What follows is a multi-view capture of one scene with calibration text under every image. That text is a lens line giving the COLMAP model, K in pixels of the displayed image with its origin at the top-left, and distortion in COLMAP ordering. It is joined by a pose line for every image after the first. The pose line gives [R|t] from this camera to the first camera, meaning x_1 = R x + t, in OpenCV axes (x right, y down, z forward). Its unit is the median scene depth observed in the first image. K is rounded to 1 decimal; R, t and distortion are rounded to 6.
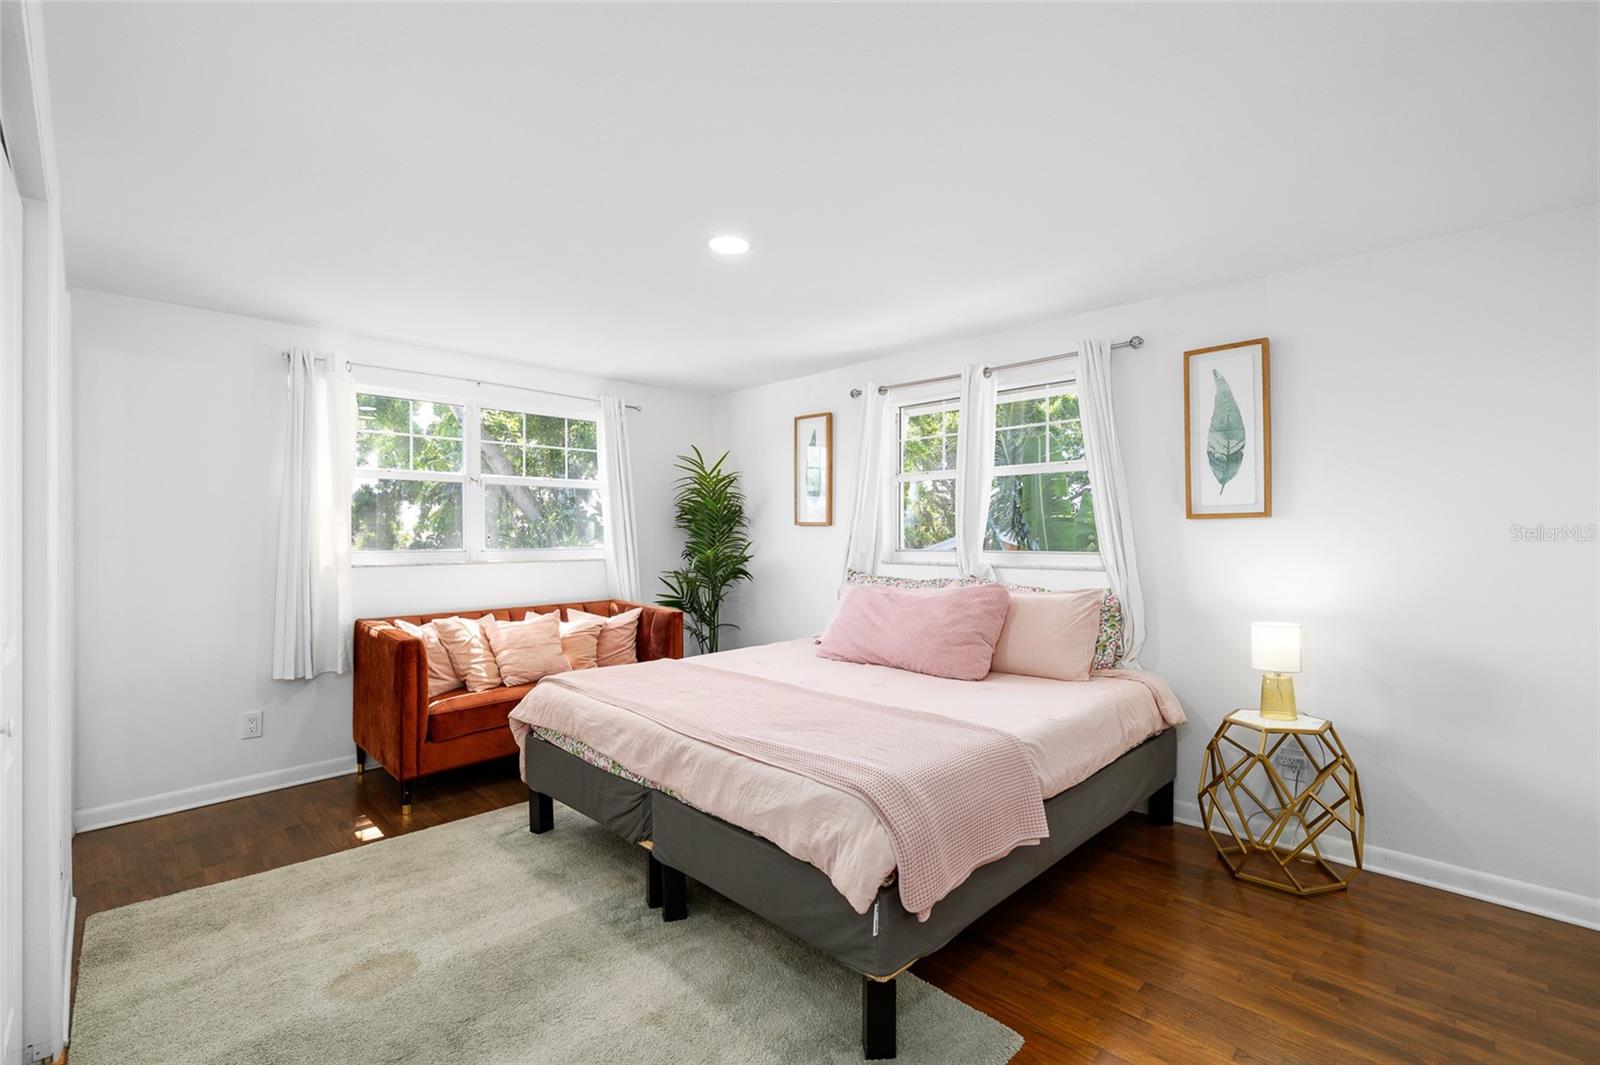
lens RADIAL K [[710.6, 0, 800.0], [0, 710.6, 532.5], [0, 0, 1]] dist [-0.001855, 0.007133]
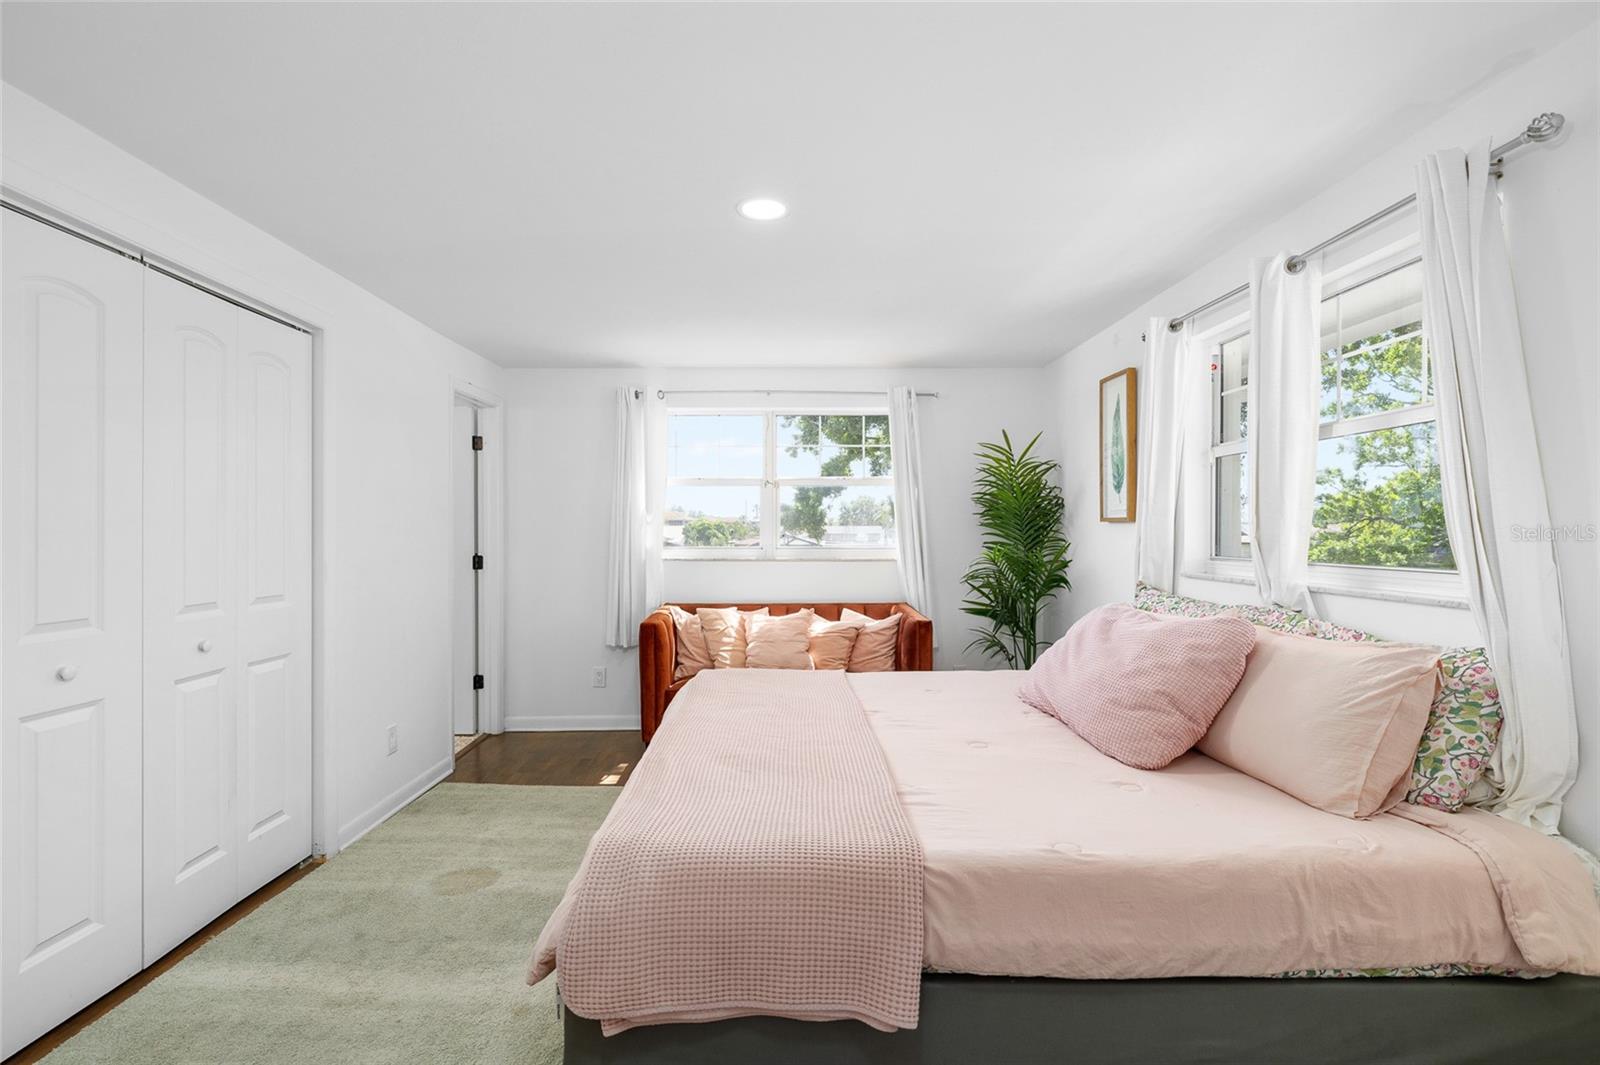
lens RADIAL K [[741.2, 0, 800.0], [0, 741.2, 532.5], [0, 0, 1]] dist [-0.001135, 0.008066]
pose [[0.705706, 0.003142, -0.708497, 0.426330], [0.001471, 0.999982, 0.005901, -0.005128], [0.708503, -0.005207, 0.705689, 0.271379]]
